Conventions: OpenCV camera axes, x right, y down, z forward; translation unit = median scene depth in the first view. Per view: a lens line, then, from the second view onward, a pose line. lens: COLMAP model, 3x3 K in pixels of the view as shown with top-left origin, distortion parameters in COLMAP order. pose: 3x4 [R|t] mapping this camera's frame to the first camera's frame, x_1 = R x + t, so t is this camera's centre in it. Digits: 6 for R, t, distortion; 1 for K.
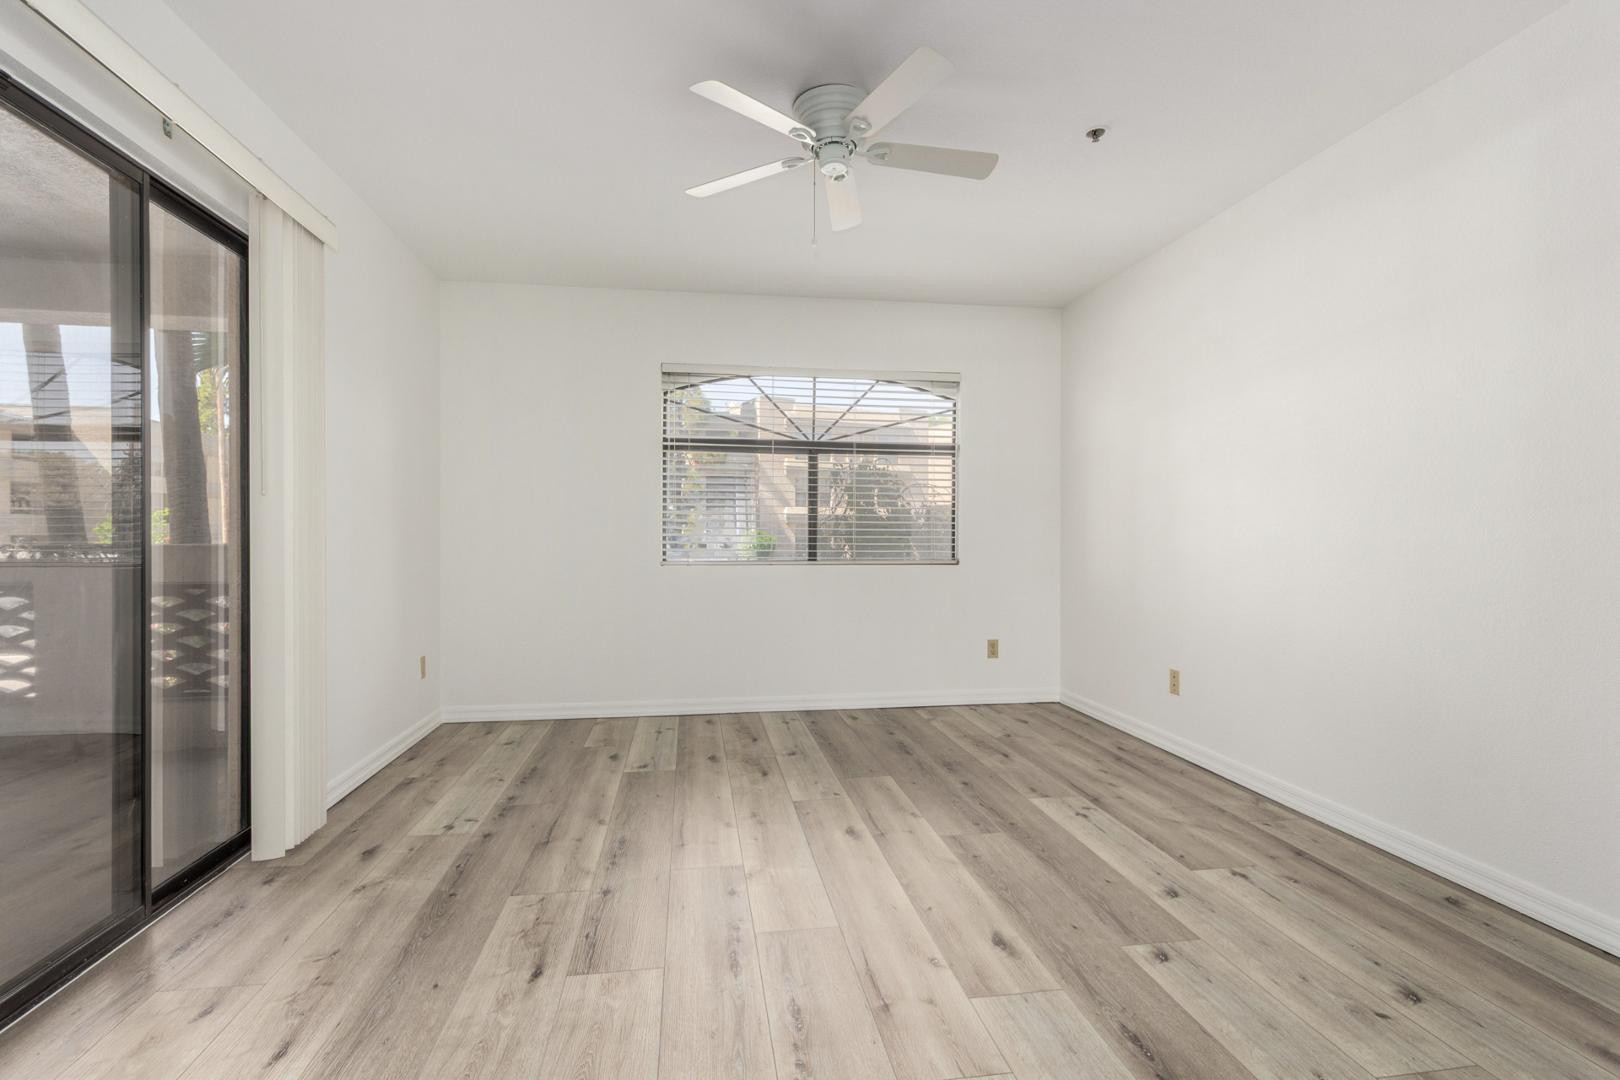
lens RADIAL K [[755.2, 0, 813.0], [0, 755.2, 538.0], [0, 0, 1]] dist [0.001494, 0.000576]
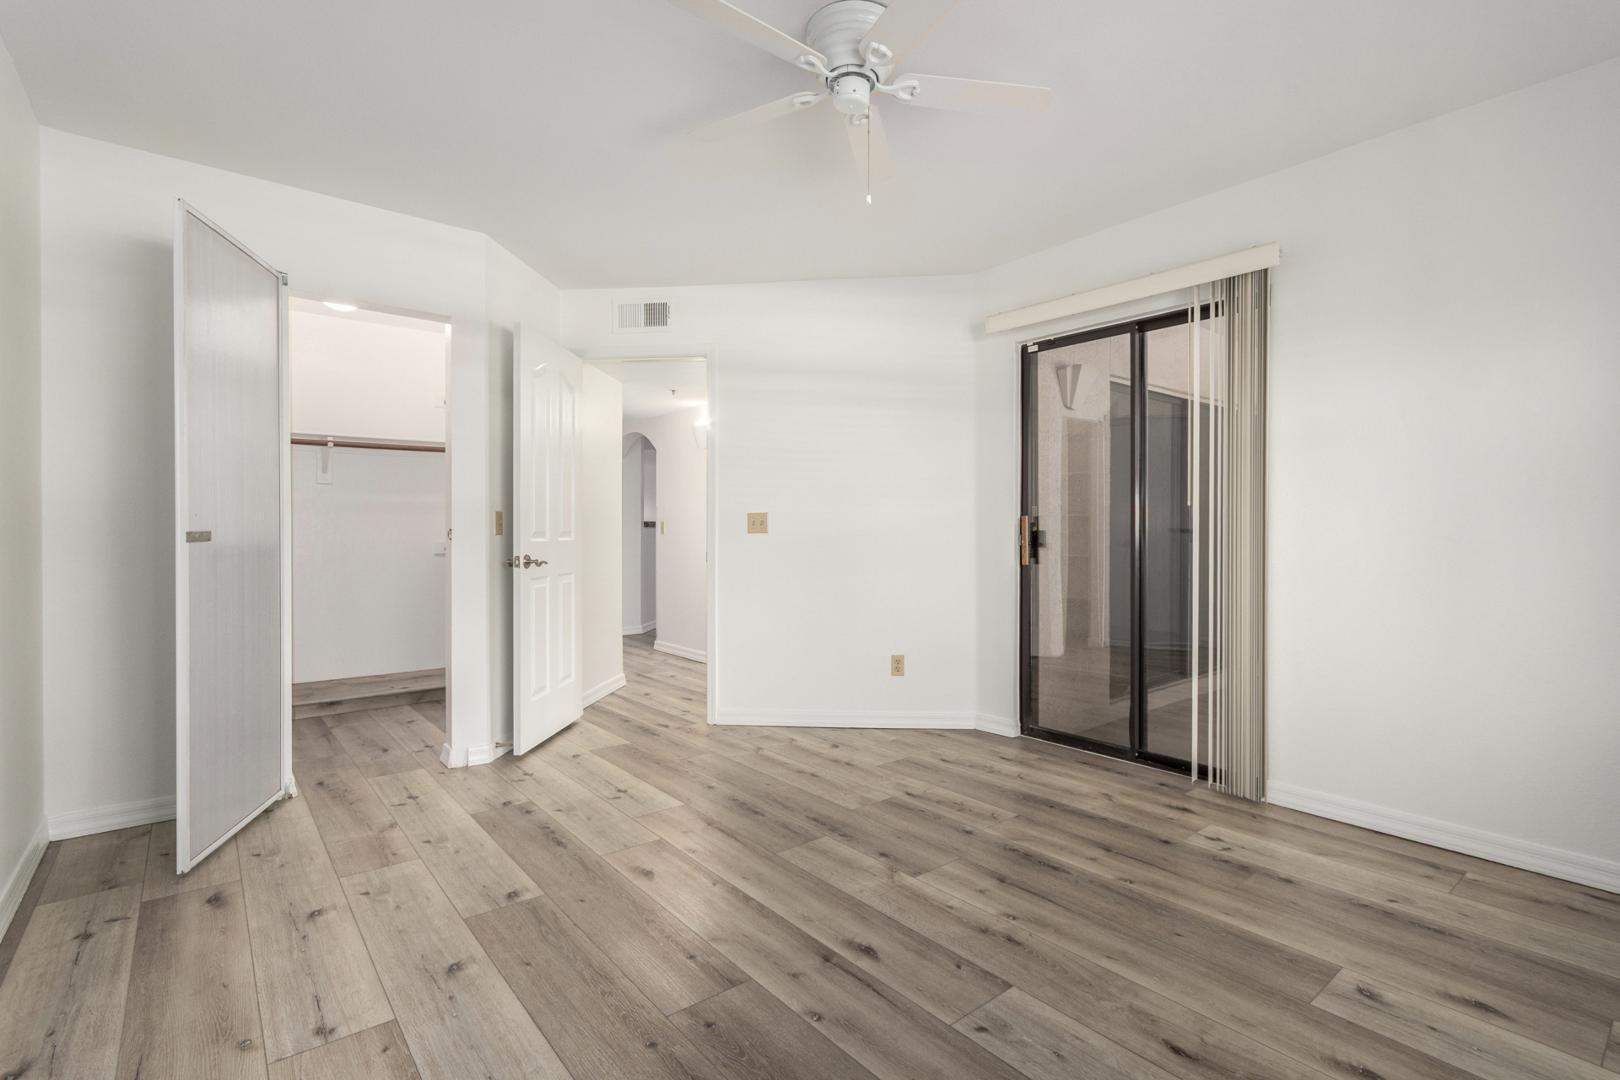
lens RADIAL K [[755.2, 0, 813.0], [0, 755.2, 538.0], [0, 0, 1]] dist [0.001494, 0.000576]
pose [[-0.865461, 0.005402, -0.500948, 0.505337], [-0.002840, 0.999873, 0.015690, -0.020532], [0.500969, 0.015002, -0.865335, 1.767075]]
